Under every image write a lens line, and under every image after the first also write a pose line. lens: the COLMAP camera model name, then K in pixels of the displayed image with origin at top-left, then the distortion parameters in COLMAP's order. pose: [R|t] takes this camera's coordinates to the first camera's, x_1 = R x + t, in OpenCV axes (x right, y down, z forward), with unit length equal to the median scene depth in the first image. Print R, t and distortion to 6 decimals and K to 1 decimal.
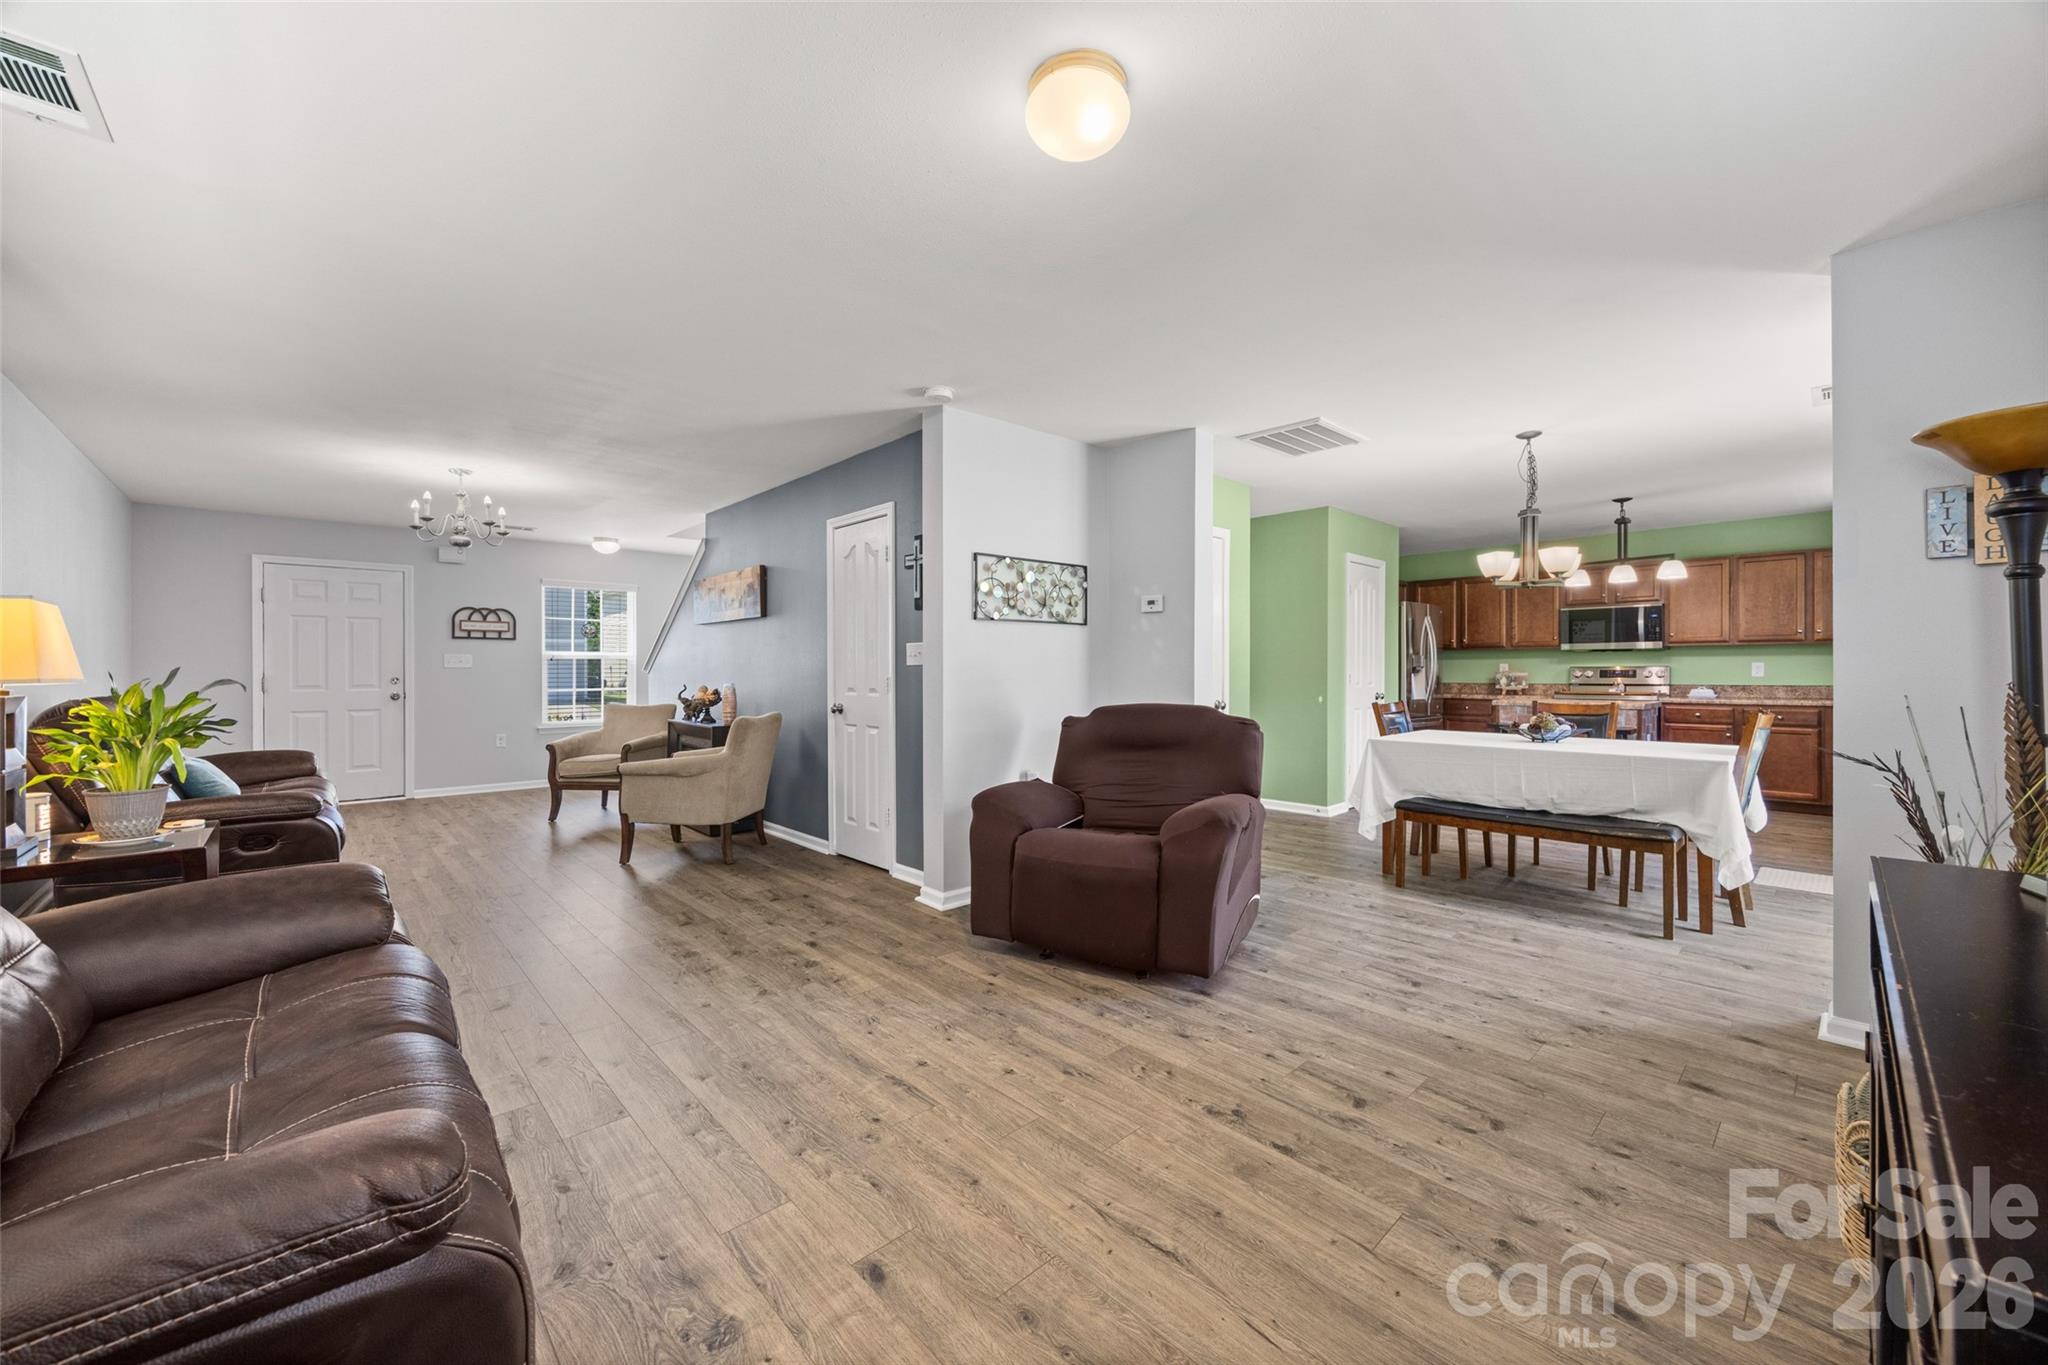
lens RADIAL K [[774.8, 0, 1026.3], [0, 774.8, 669.1], [0, 0, 1]] dist [-0.000382, -0.000012]
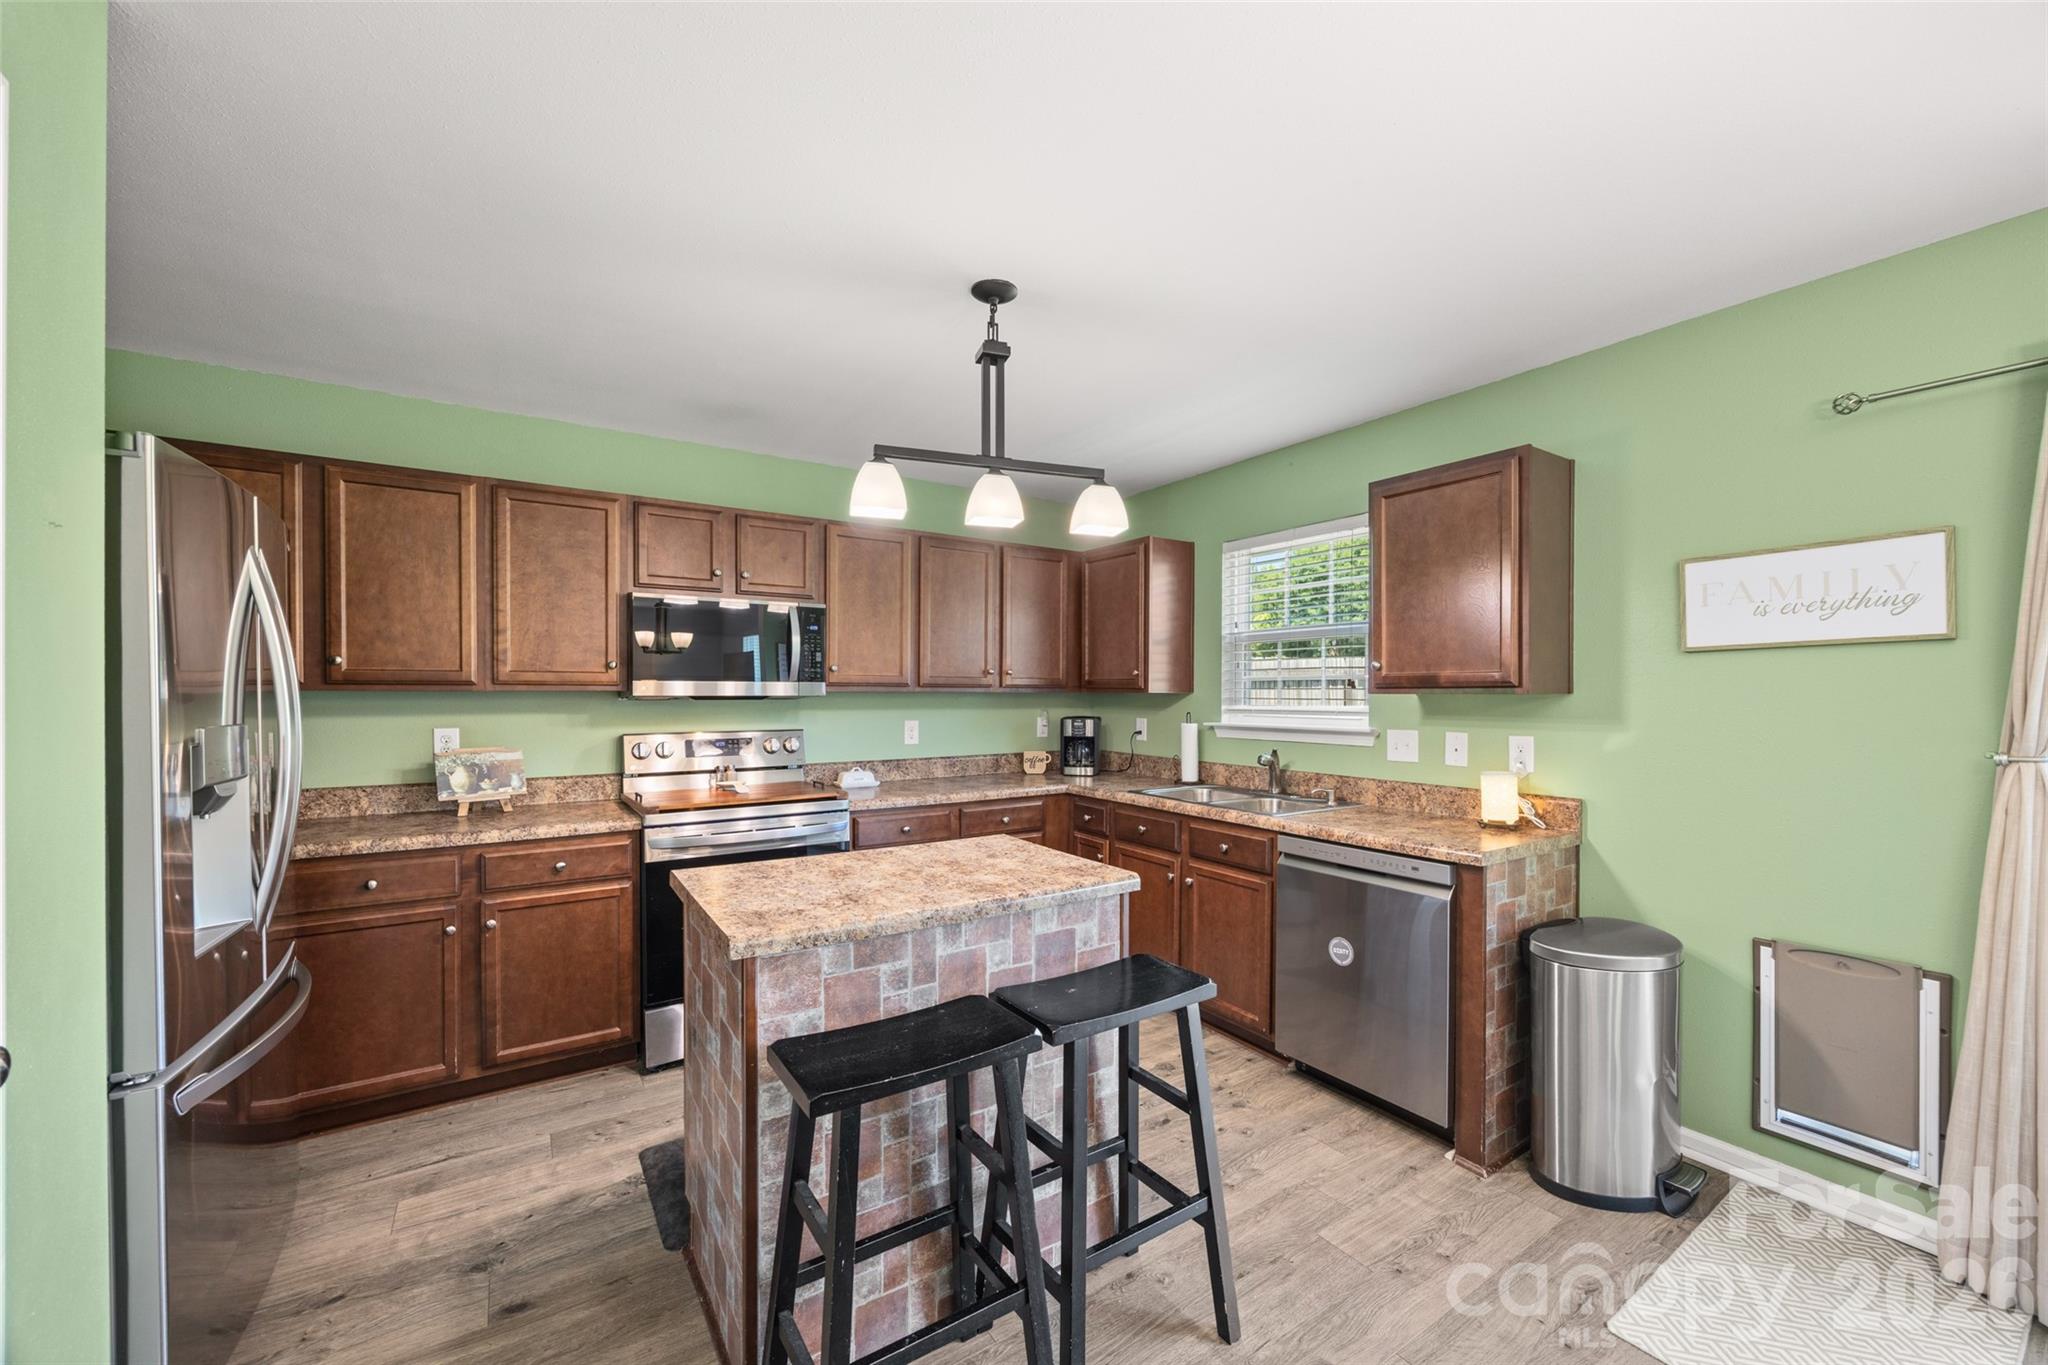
lens RADIAL K [[789.9, 0, 1024.2], [0, 789.9, 700.6], [0, 0, 1]] dist [-0.001280, -0.000023]
pose [[0.170418, -0.005940, 0.985354, 0.349370], [-0.001946, 0.999978, 0.006365, -0.027212], [-0.985370, -0.003002, 0.170403, 0.788228]]
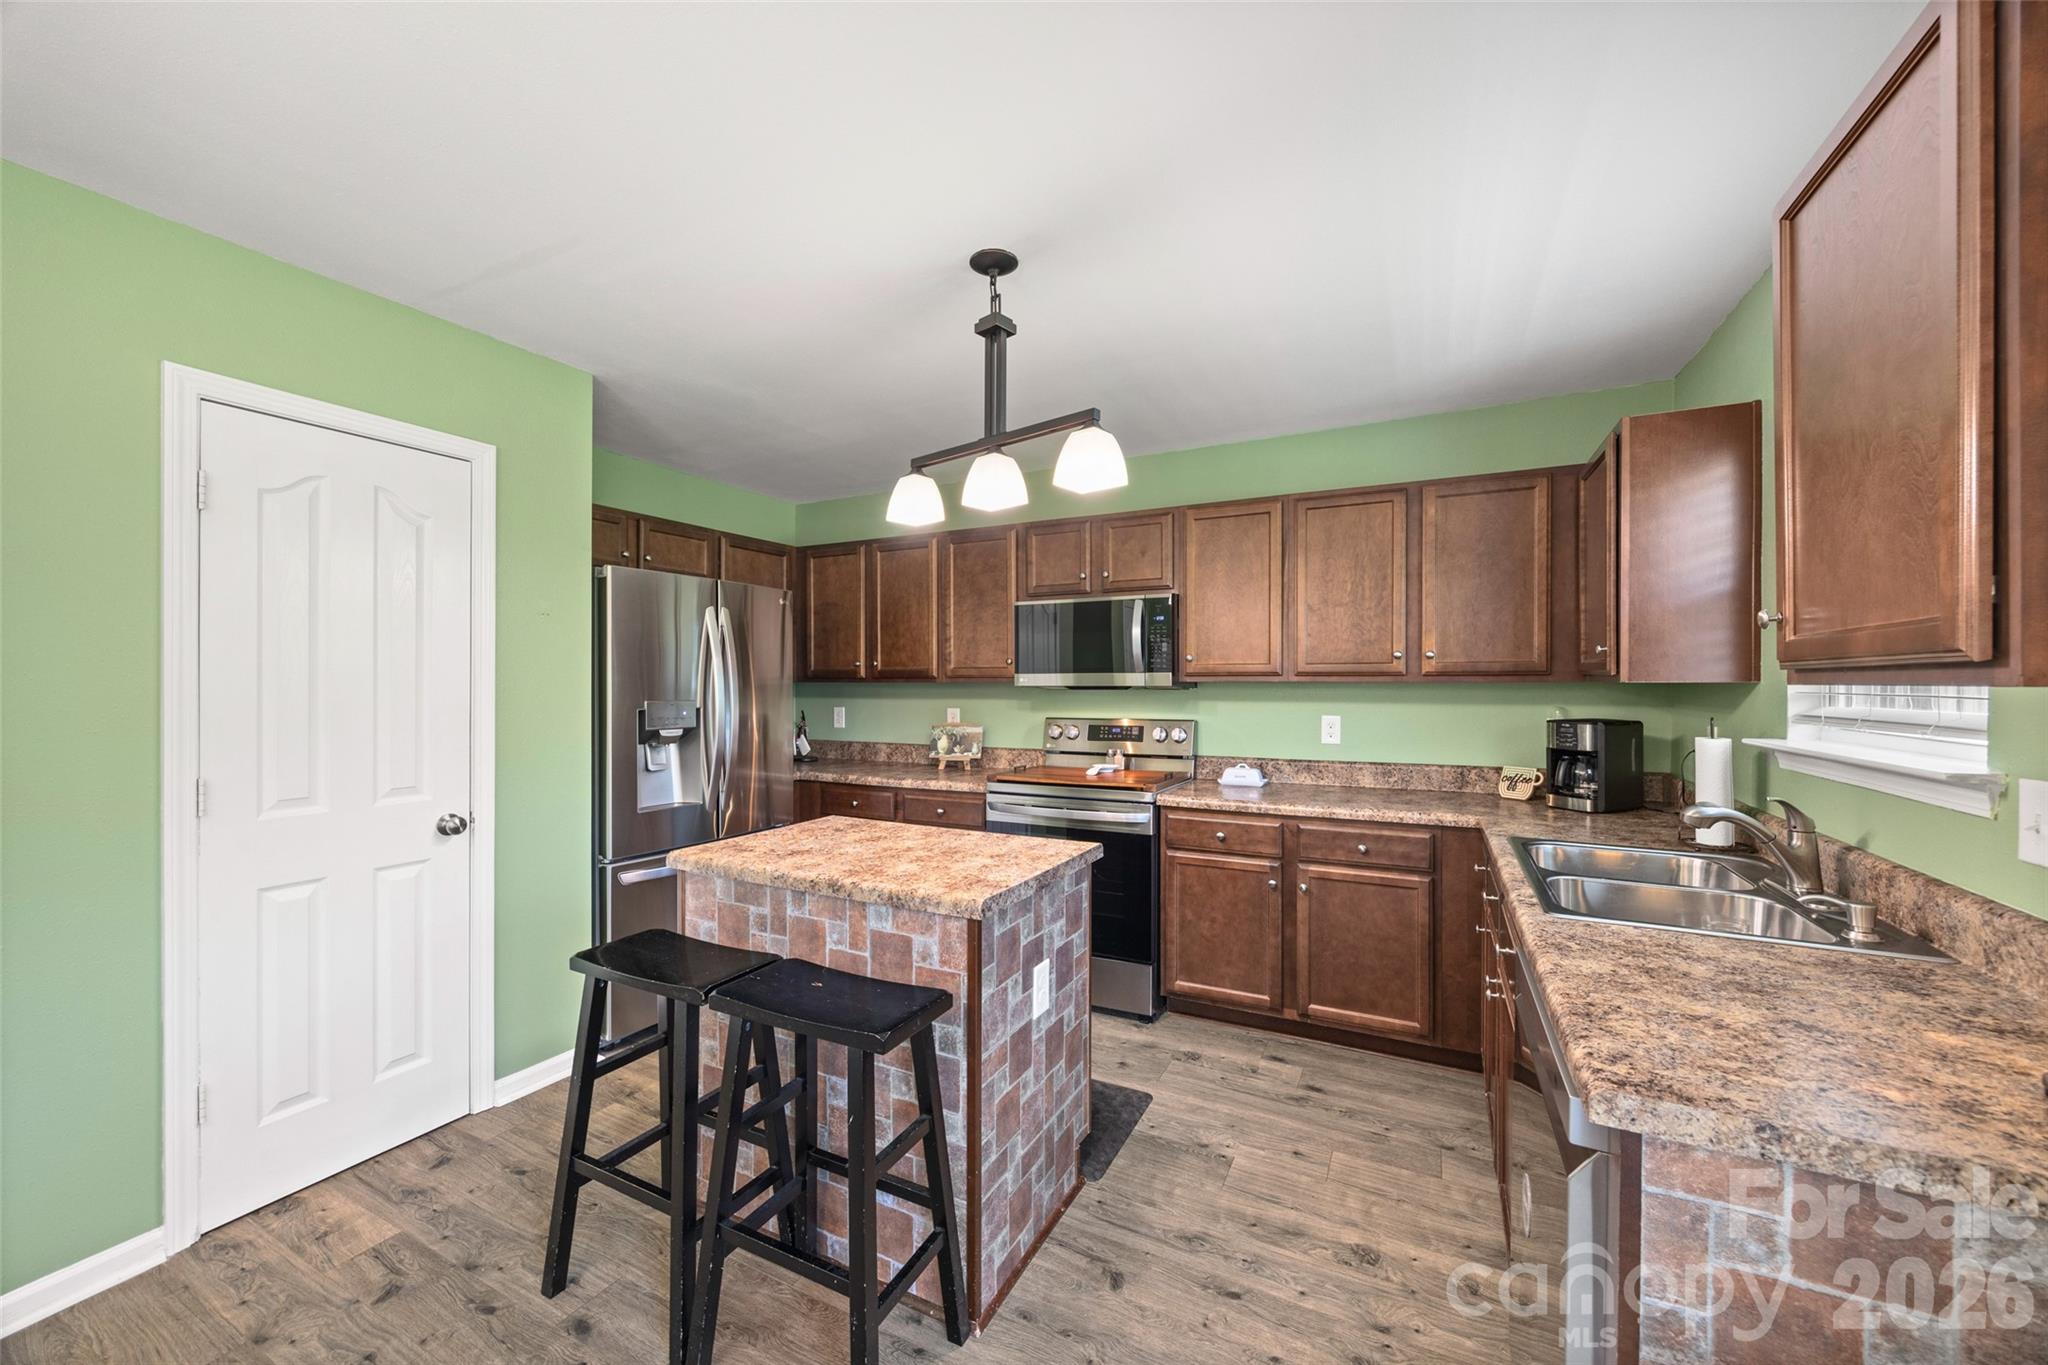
lens RADIAL K [[782.2, 0, 1012.8], [0, 782.2, 683.2], [0, 0, 1]] dist [-0.002566, -0.000308]
pose [[0.944910, 0.001299, 0.327328, 0.567059], [-0.001225, 0.999999, -0.000432, -0.028339], [-0.327328, 0.000007, 0.944911, 0.571855]]
